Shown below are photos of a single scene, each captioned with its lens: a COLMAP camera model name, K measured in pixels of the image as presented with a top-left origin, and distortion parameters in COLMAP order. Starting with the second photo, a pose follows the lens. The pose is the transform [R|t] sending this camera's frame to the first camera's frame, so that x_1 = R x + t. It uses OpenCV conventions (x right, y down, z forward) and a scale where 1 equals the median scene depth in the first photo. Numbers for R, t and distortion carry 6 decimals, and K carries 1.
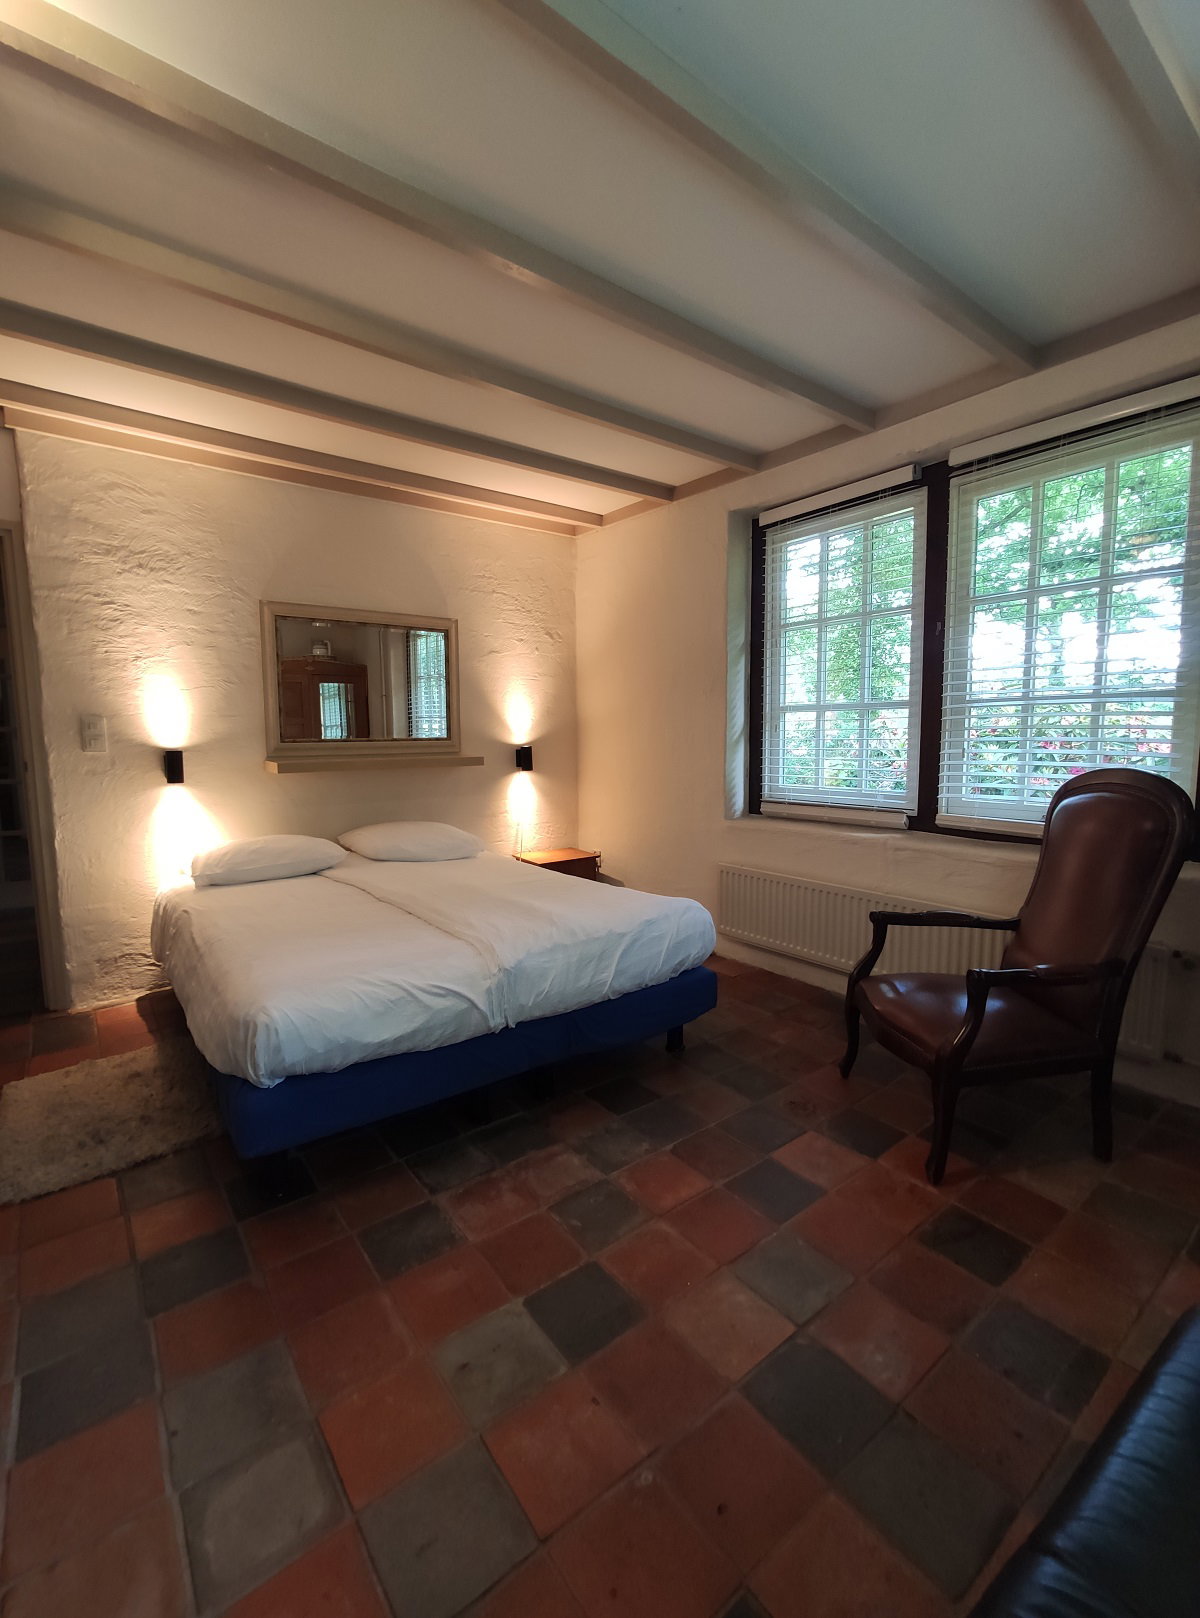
lens RADIAL K [[708.3, 0, 595.8], [0, 708.3, 806.4], [0, 0, 1]] dist [-0.042849, 0.034343]
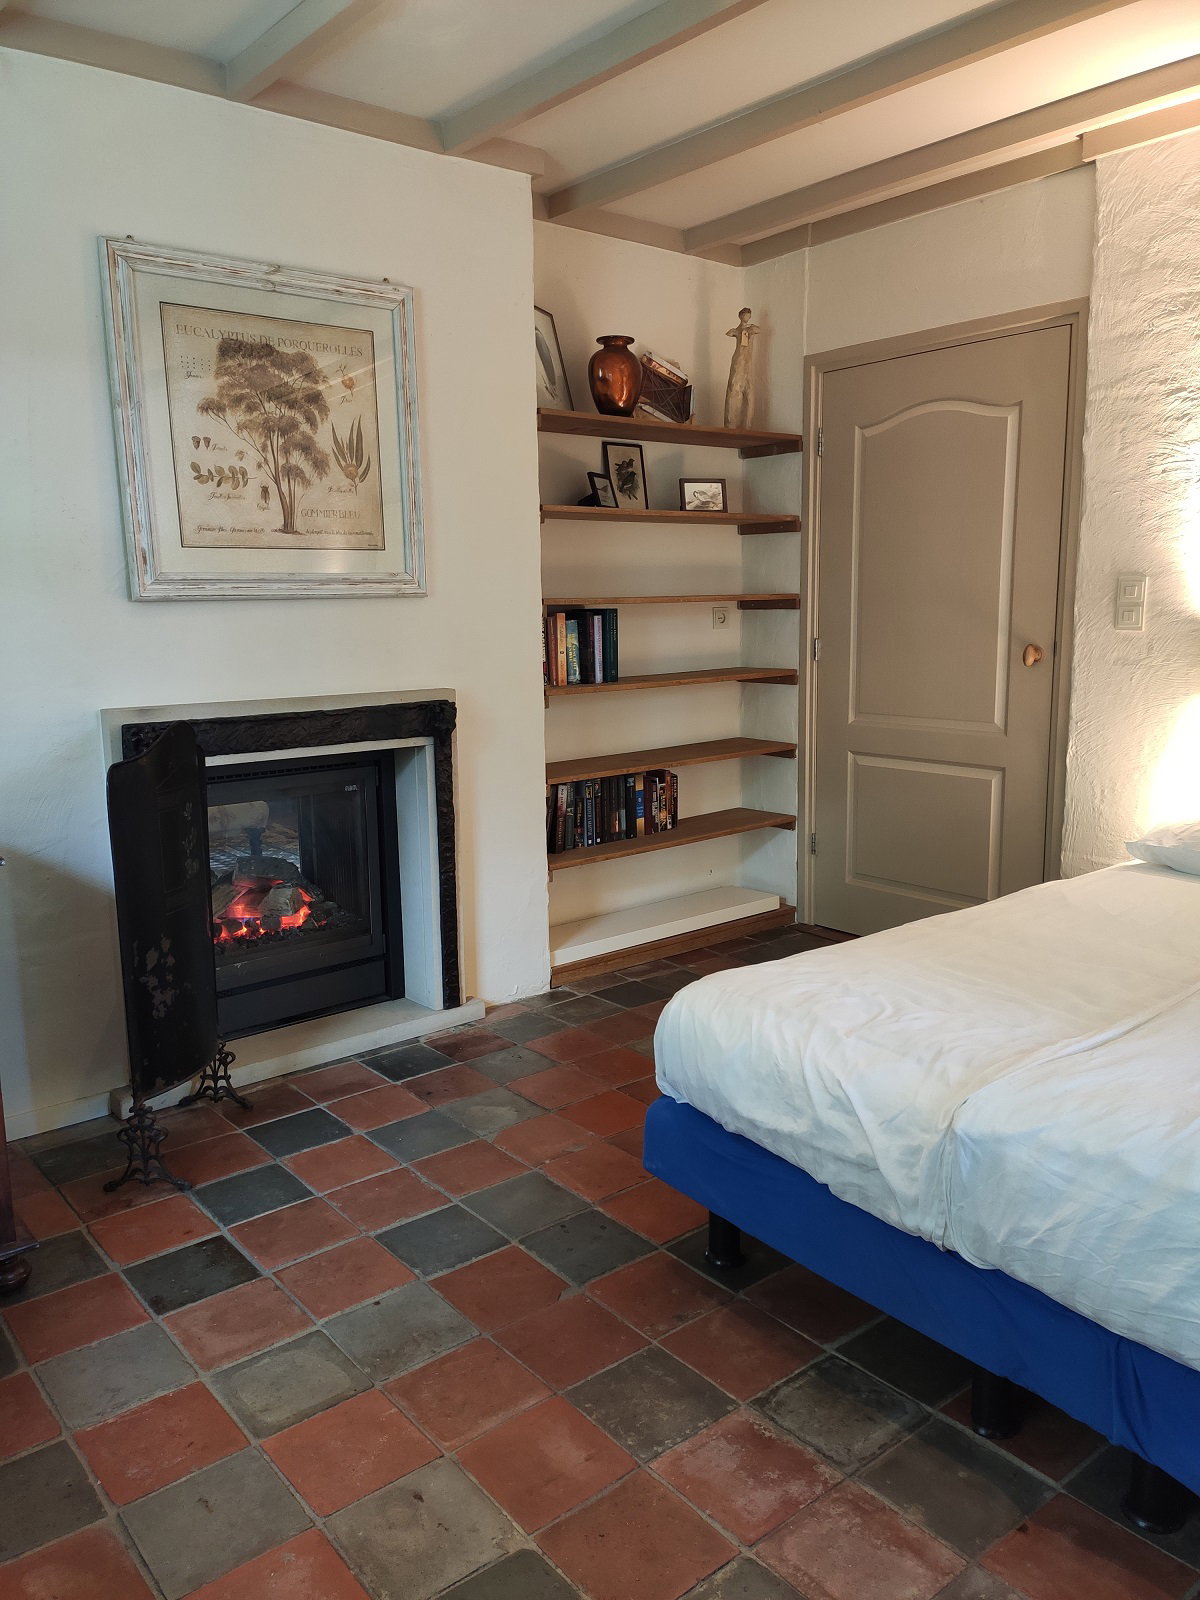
lens RADIAL K [[1203.6, 0, 594.3], [0, 1203.6, 792.1], [0, 0, 1]] dist [0.096613, -0.138449]
pose [[0.027908, 0.167657, -0.985450, 0.453882], [-0.088918, 0.982343, 0.164610, -0.077679], [0.995648, 0.083030, 0.042323, 0.498416]]
